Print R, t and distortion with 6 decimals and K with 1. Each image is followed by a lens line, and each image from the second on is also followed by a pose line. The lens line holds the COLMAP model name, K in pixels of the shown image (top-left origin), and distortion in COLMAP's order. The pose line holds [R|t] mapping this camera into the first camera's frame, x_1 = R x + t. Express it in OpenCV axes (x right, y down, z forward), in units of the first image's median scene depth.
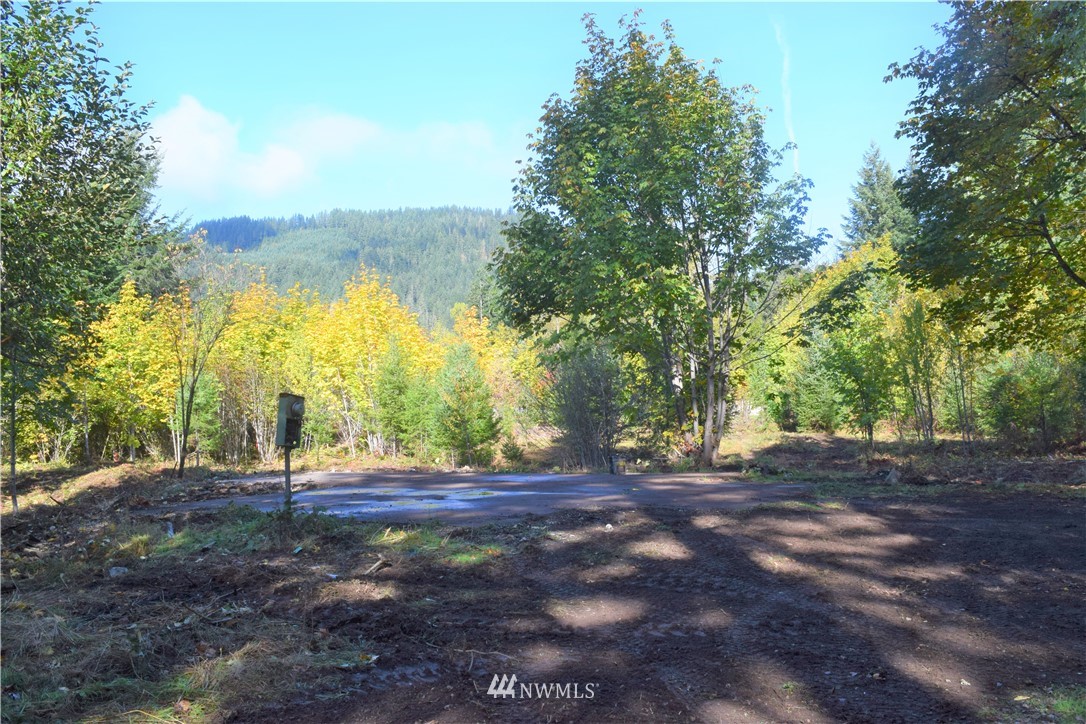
lens RADIAL K [[881.5, 0, 559.4], [0, 881.5, 361.9], [0, 0, 1]] dist [-0.083577, 0.008643]
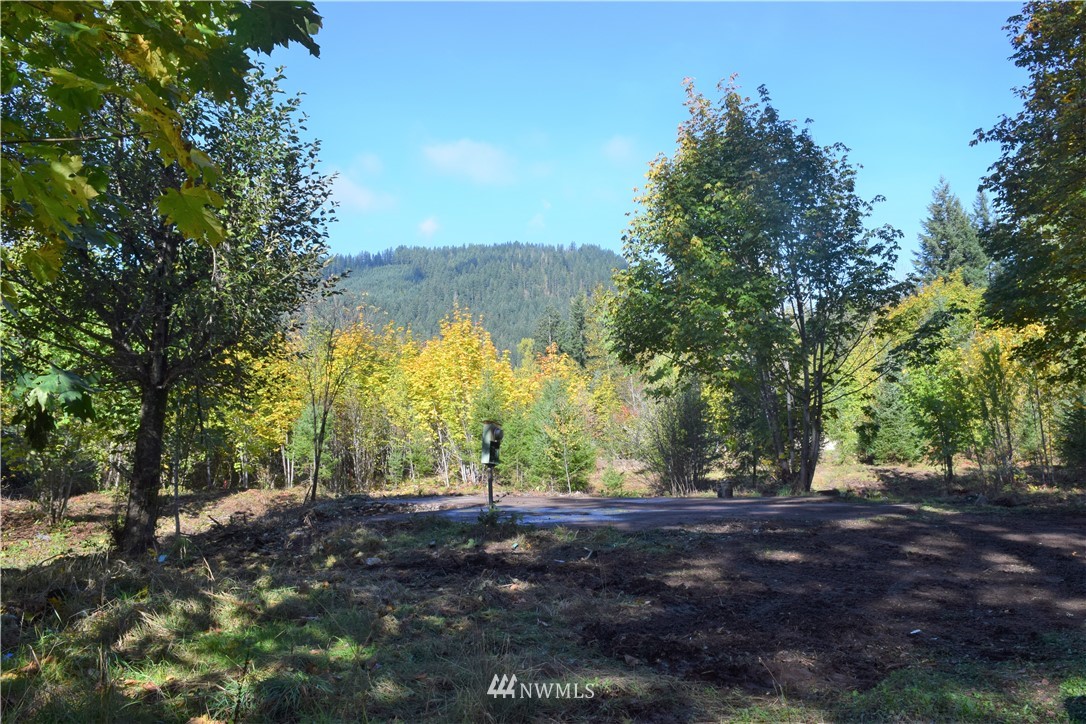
lens RADIAL K [[881.5, 0, 559.4], [0, 881.5, 361.9], [0, 0, 1]] dist [-0.083577, 0.008643]
pose [[0.997579, -0.001478, -0.069529, -0.050312], [-0.001268, 0.999221, -0.039447, 0.000865], [0.069533, 0.039439, 0.996800, -0.089573]]
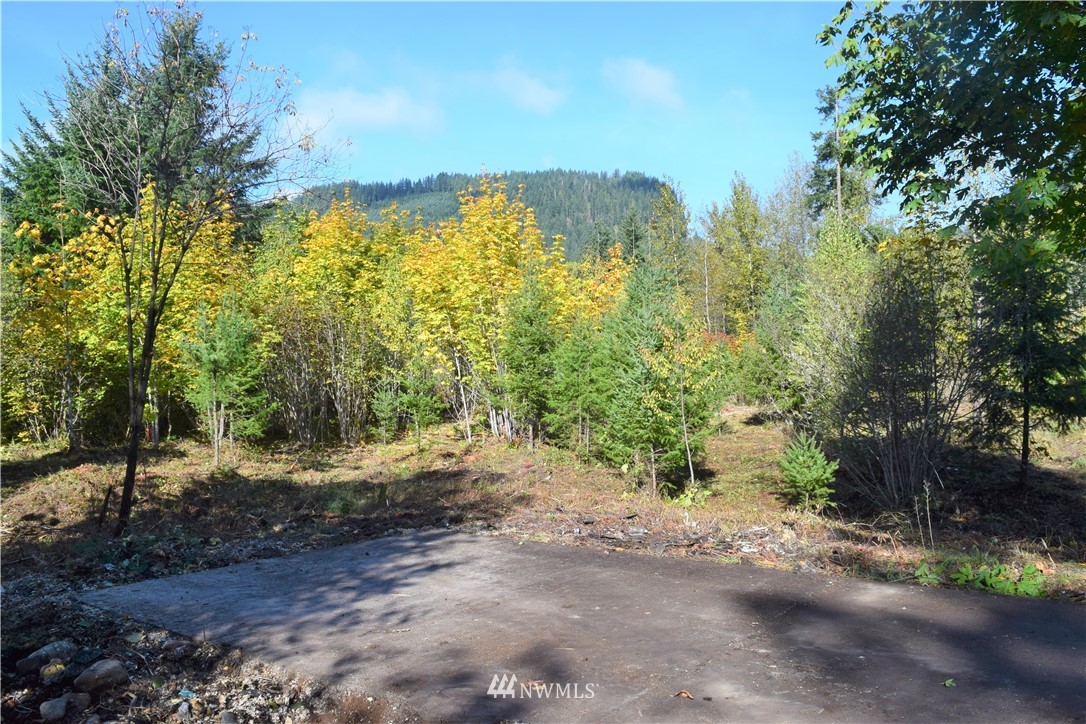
lens RADIAL K [[881.5, 0, 559.4], [0, 881.5, 361.9], [0, 0, 1]] dist [-0.083577, 0.008643]
pose [[0.993178, 0.015240, -0.115605, -0.153026], [-0.010695, 0.999149, 0.039834, 0.029195], [0.116113, -0.038326, 0.992496, 0.577538]]
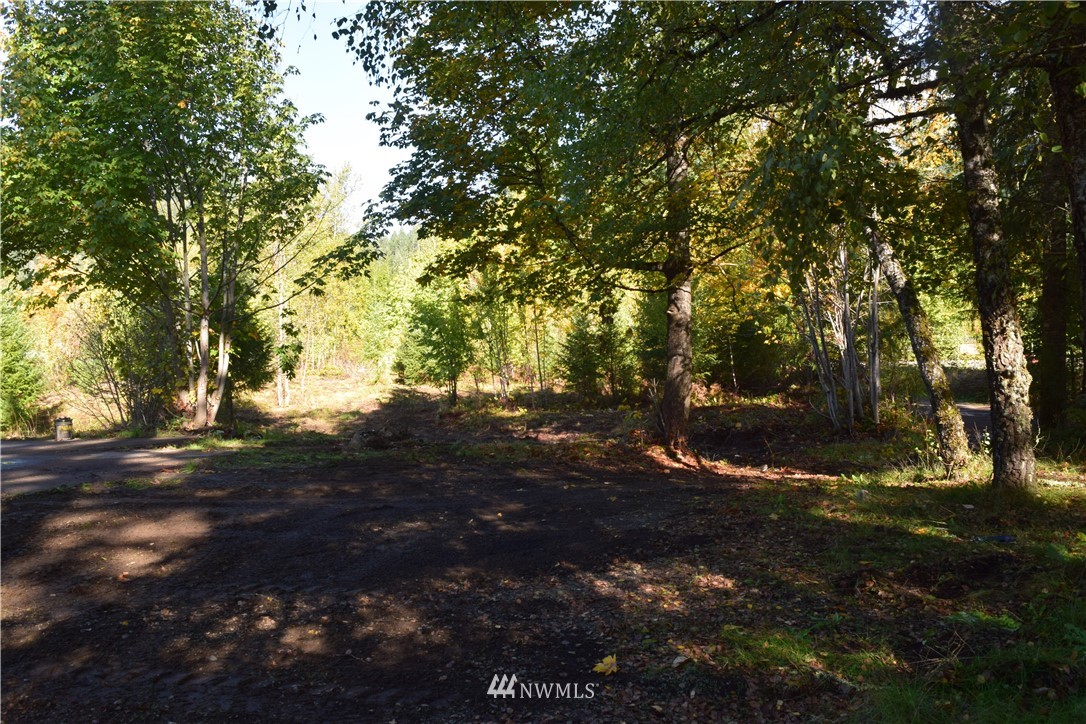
lens RADIAL K [[881.5, 0, 559.4], [0, 881.5, 361.9], [0, 0, 1]] dist [-0.083577, 0.008643]
pose [[0.934152, 0.001258, 0.356873, 0.168915], [-0.021454, 0.998383, 0.052639, -0.001404], [-0.356229, -0.056829, 0.932669, 0.047127]]
